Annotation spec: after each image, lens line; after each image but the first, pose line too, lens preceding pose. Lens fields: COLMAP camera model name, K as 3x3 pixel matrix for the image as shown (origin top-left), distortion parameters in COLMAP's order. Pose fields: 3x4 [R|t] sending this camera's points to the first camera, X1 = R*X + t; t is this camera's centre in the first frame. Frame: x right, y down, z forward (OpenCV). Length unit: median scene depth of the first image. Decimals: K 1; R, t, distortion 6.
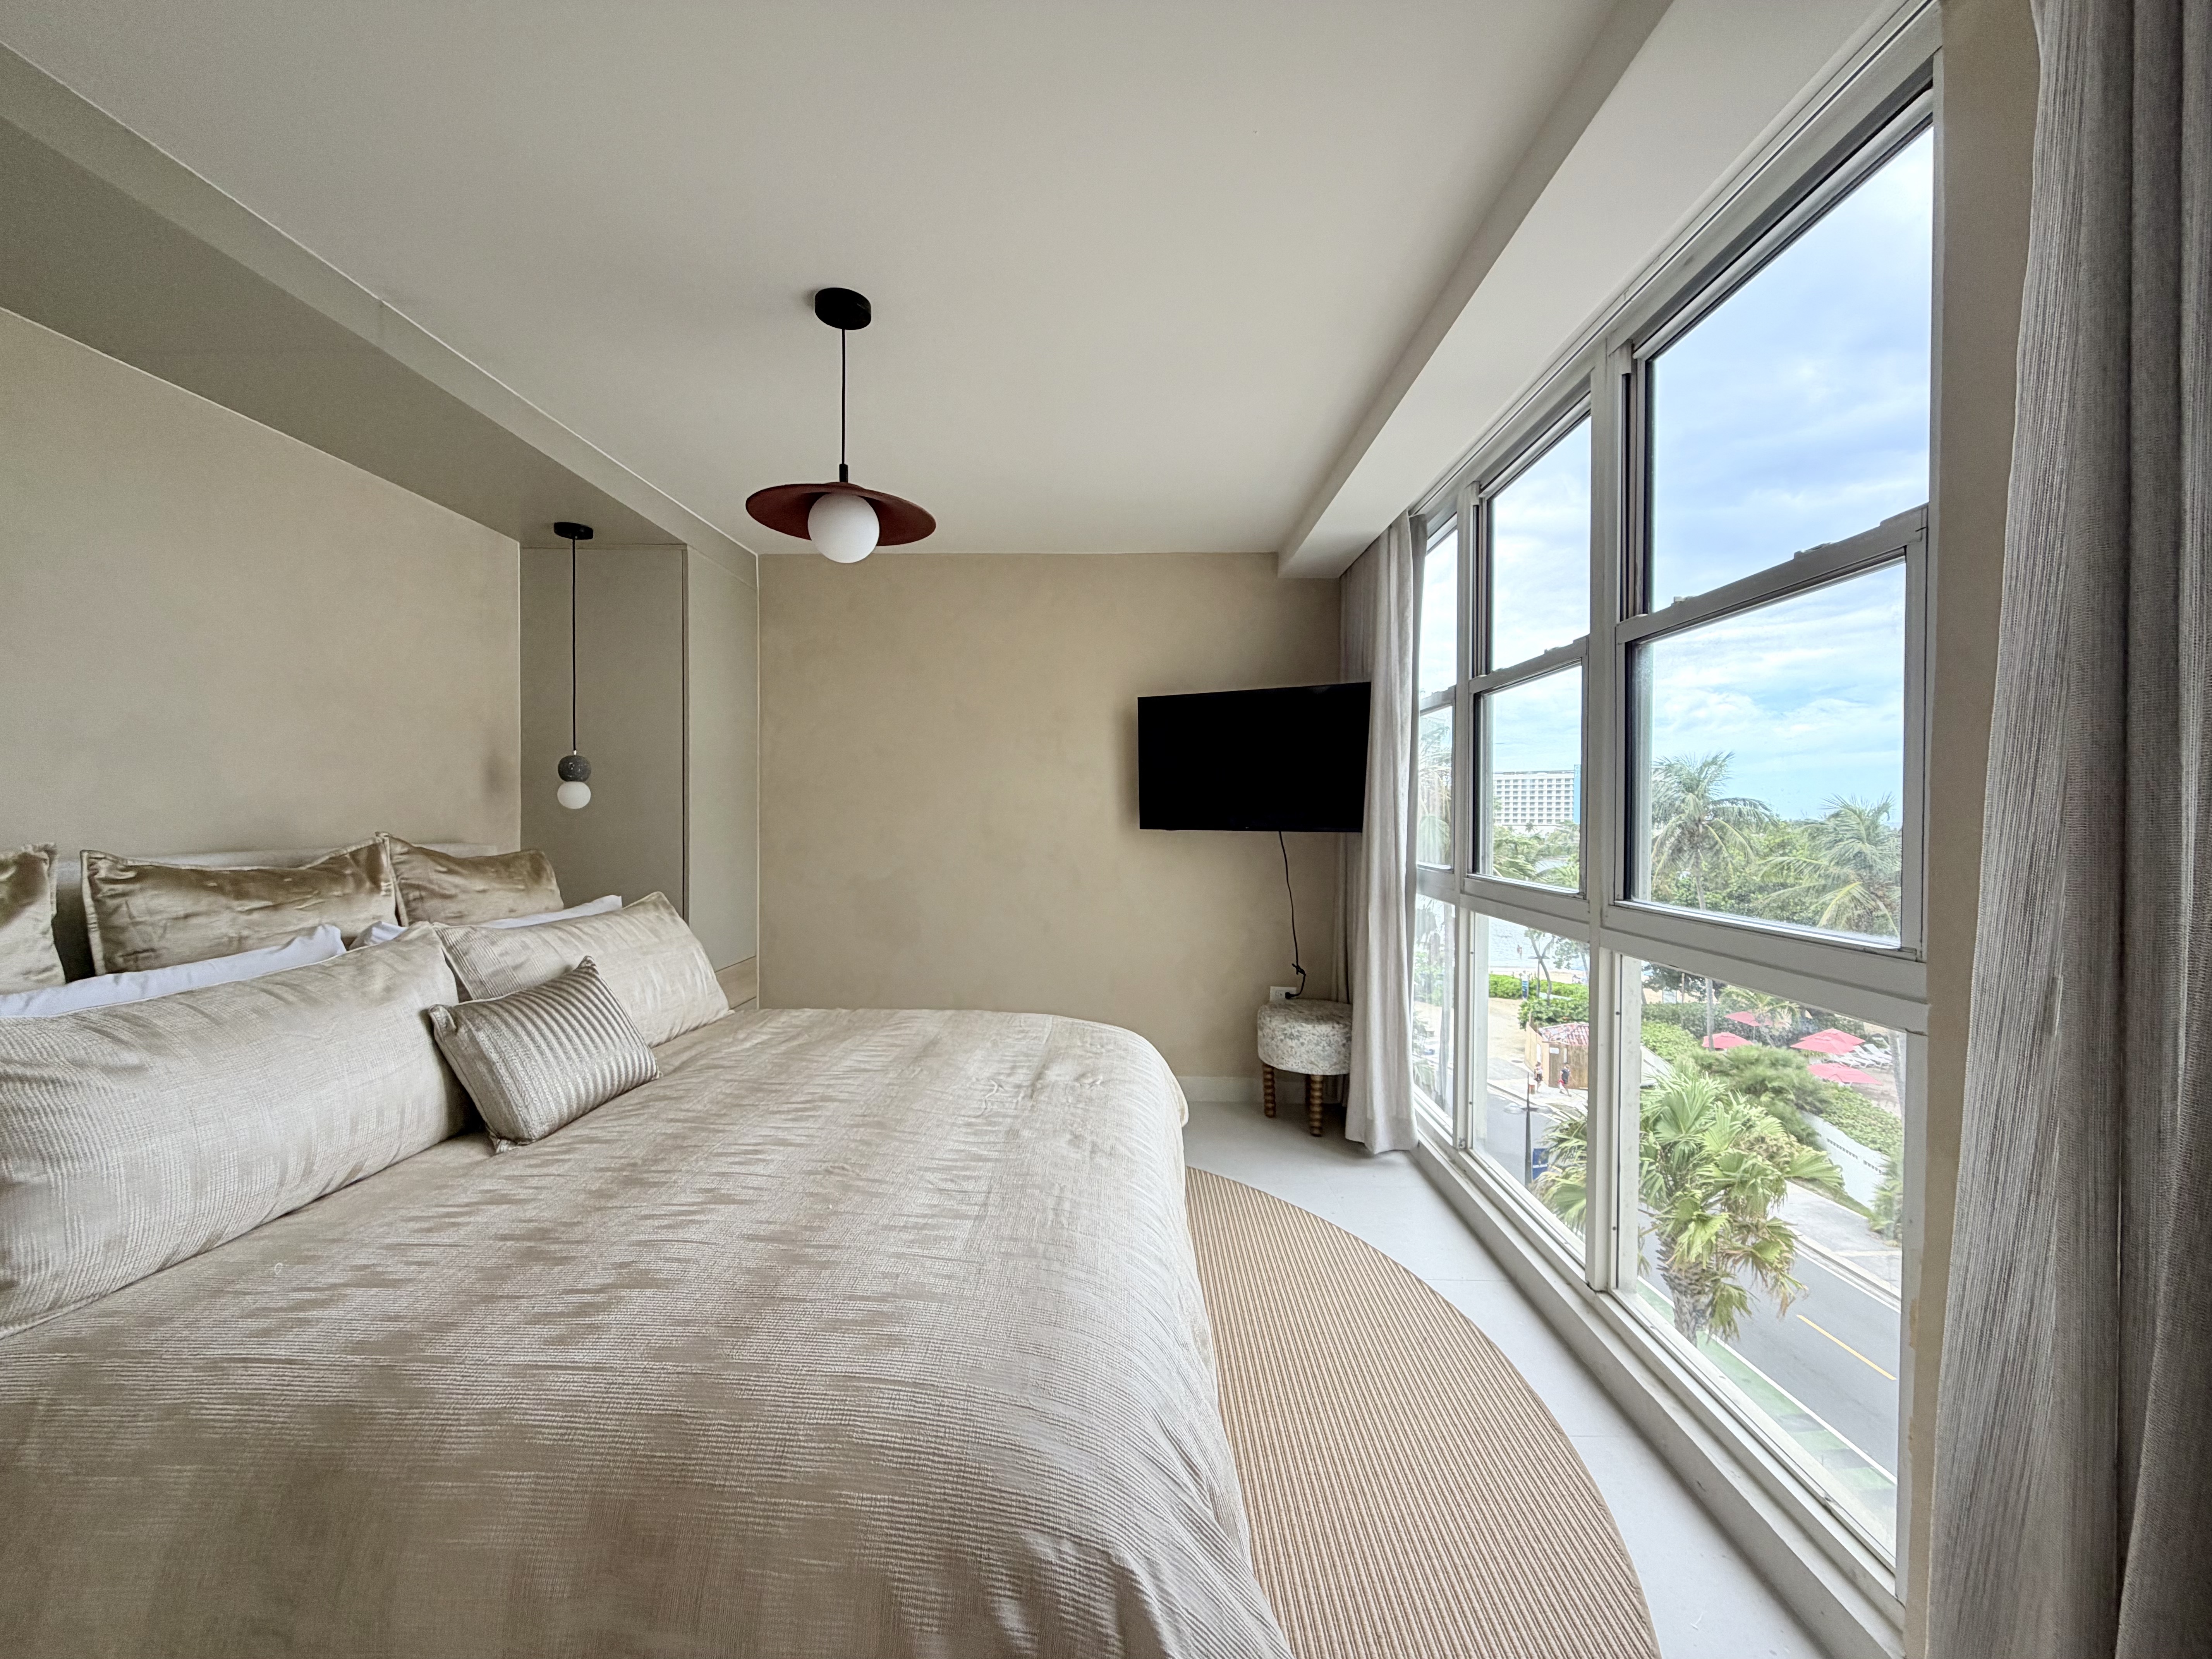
lens RADIAL K [[879.8, 0, 1114.1], [0, 879.8, 833.9], [0, 0, 1]] dist [-0.001541, 0.000162]
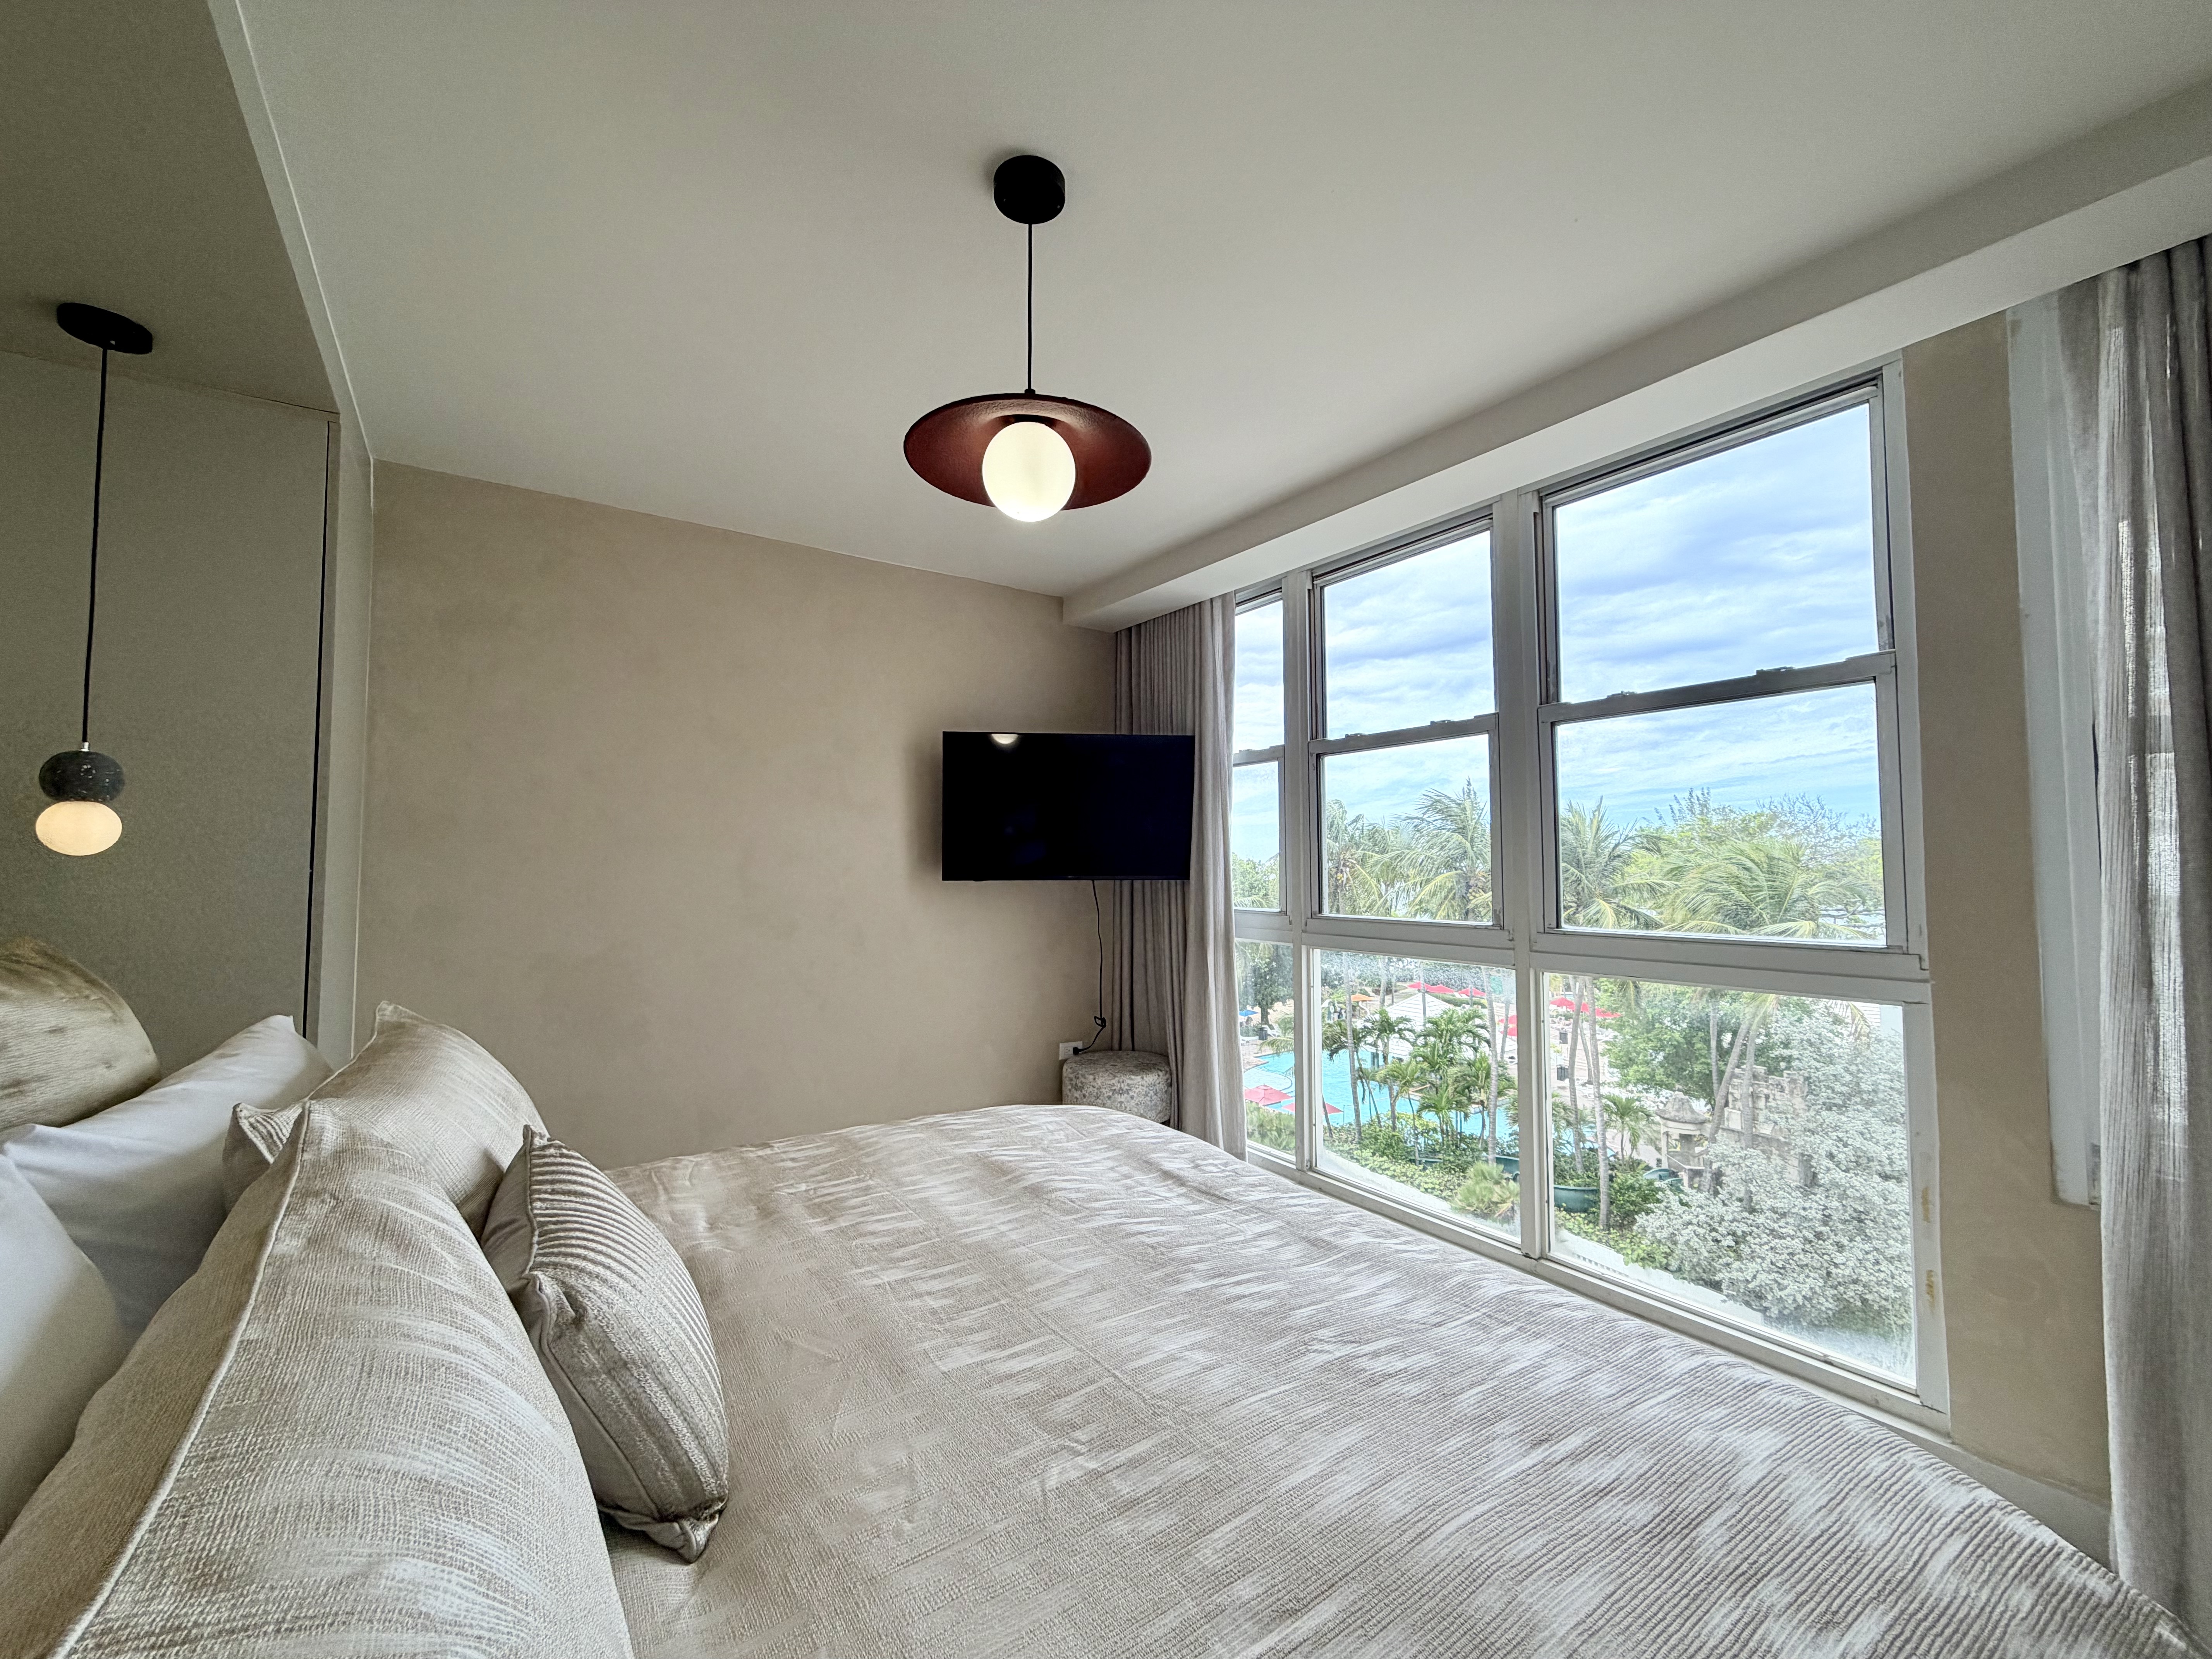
lens RADIAL K [[879.8, 0, 1094.2], [0, 879.8, 833.8], [0, 0, 1]] dist [-0.001541, 0.000162]
pose [[0.808623, 0.015961, 0.588111, -0.652733], [0.018694, 0.998430, -0.052799, -0.003973], [-0.588031, 0.053689, 0.807055, 0.362152]]
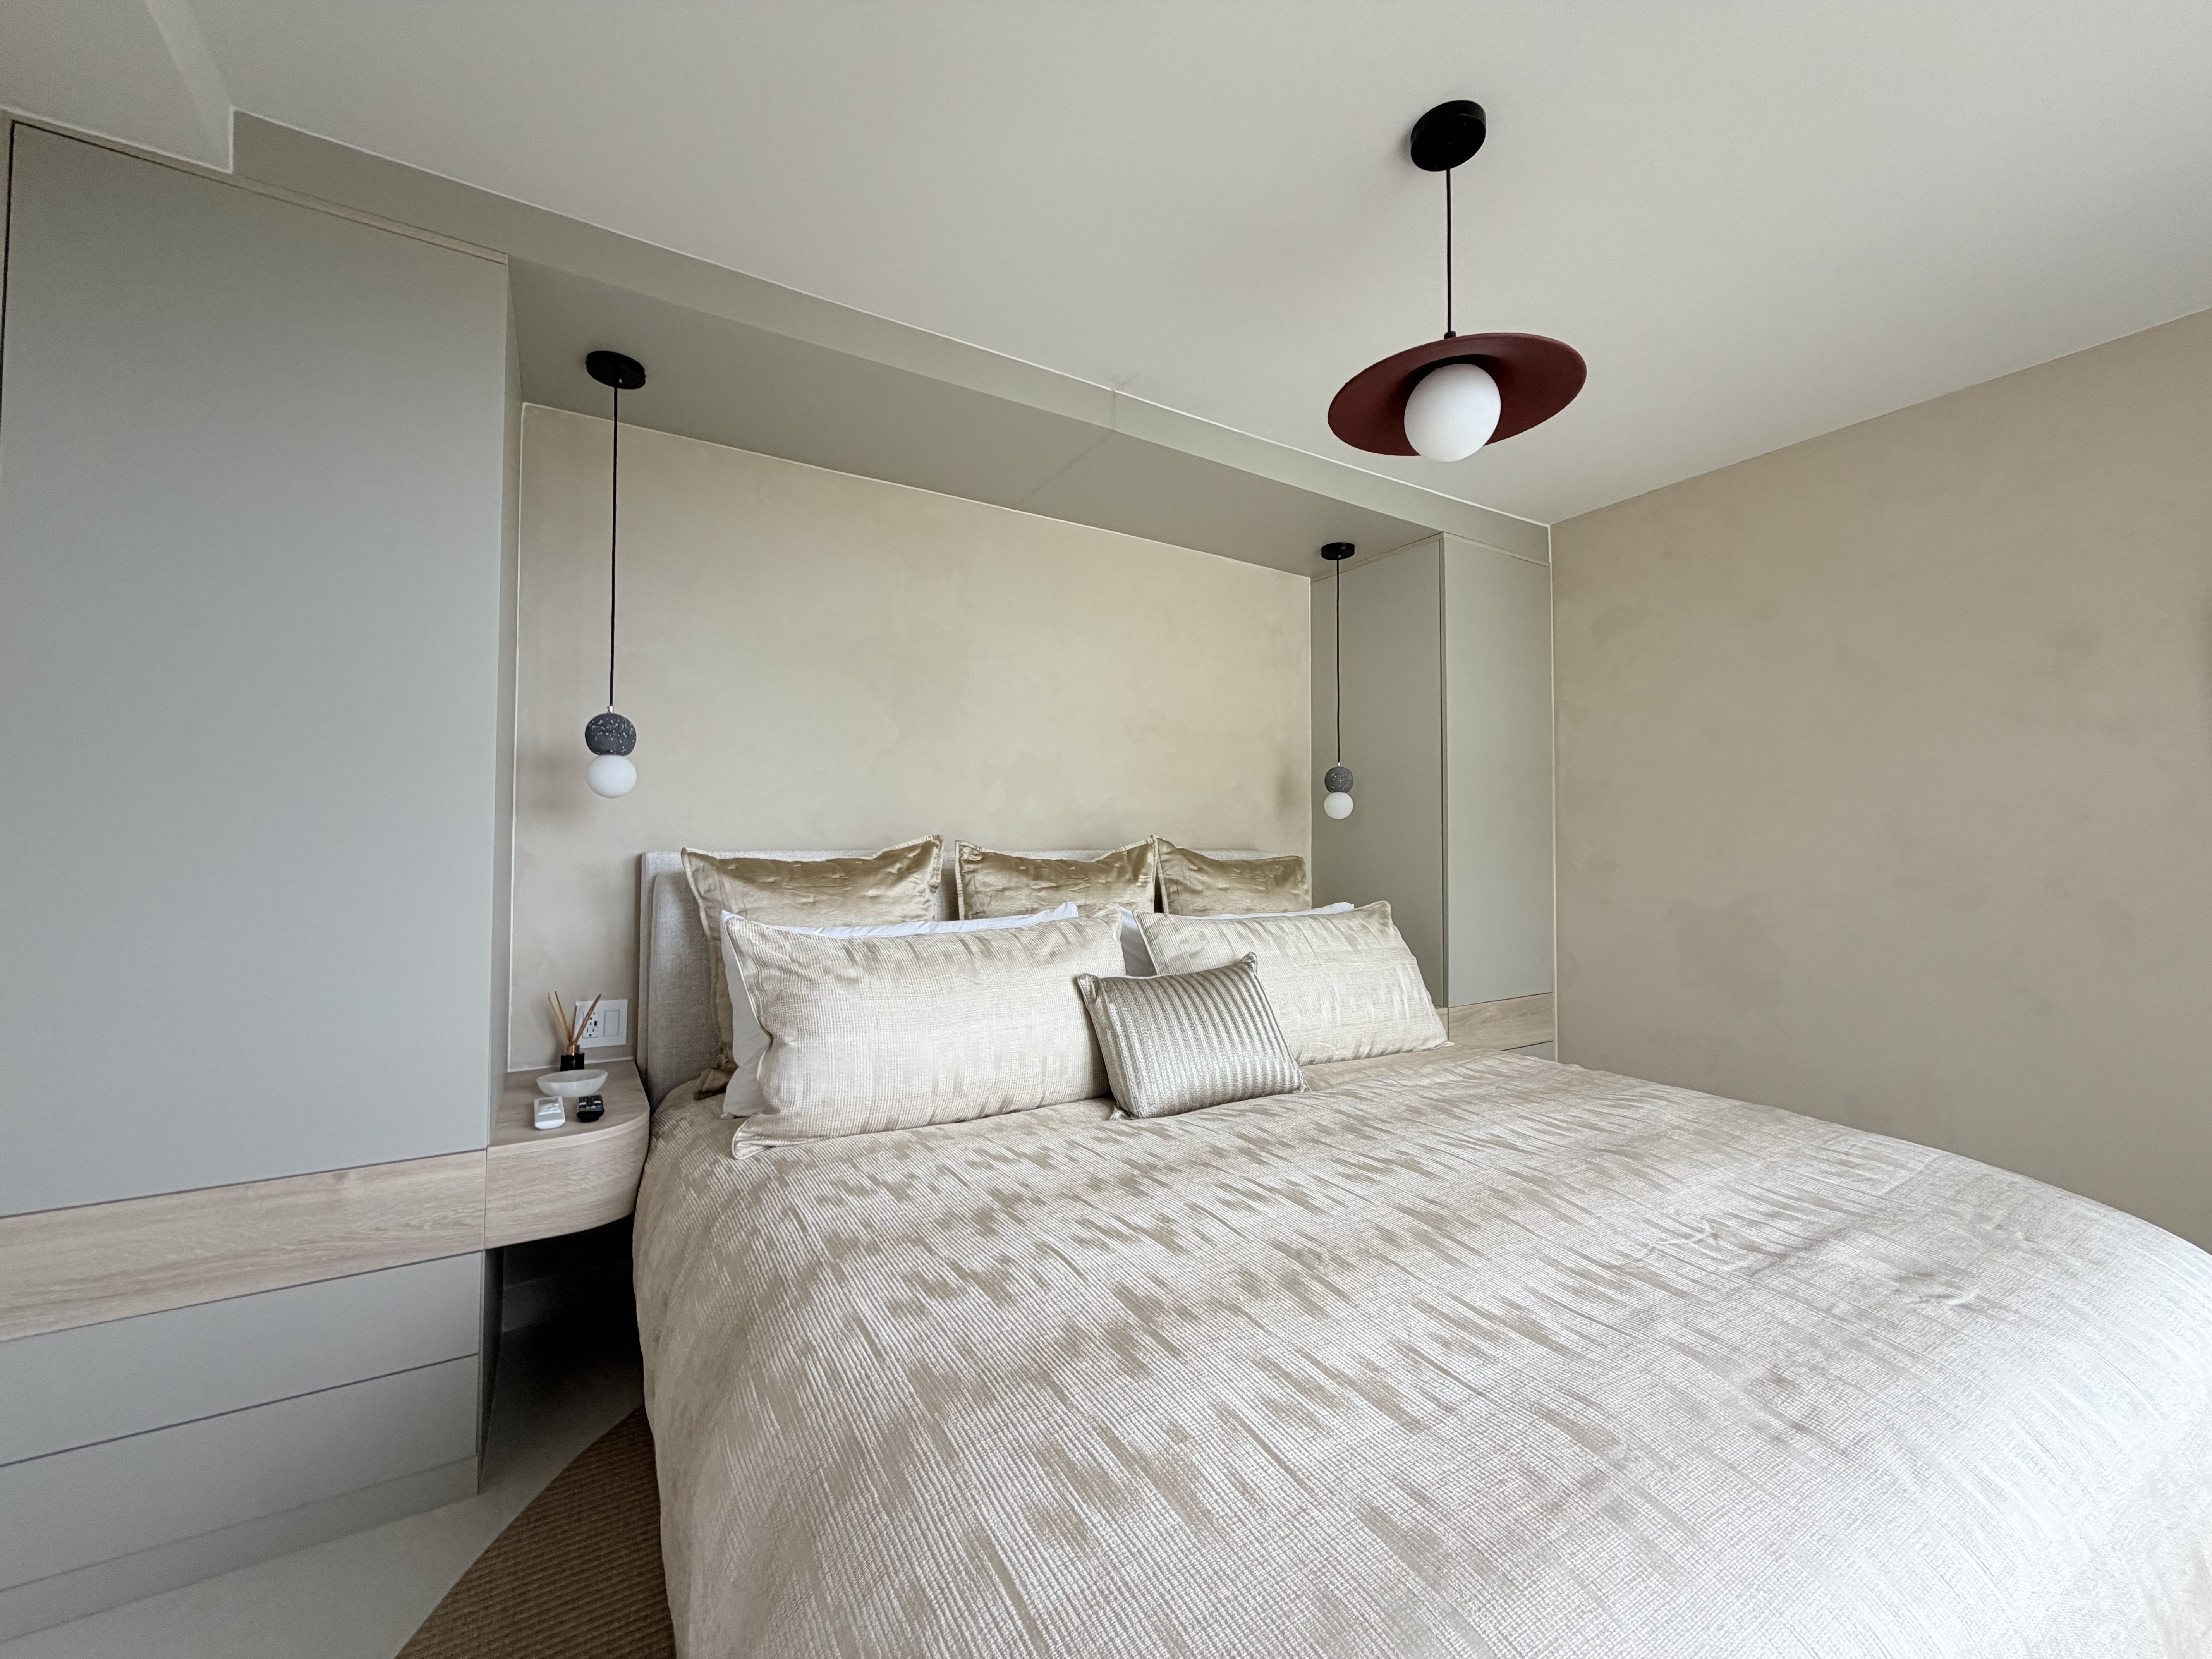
lens RADIAL K [[879.8, 0, 1104.5], [0, 879.8, 835.7], [0, 0, 1]] dist [-0.001541, 0.000162]
pose [[0.537111, -0.018271, -0.843314, 0.158114], [-0.016618, 0.999342, -0.032235, 0.042490], [0.843348, 0.031328, 0.536454, 0.328031]]
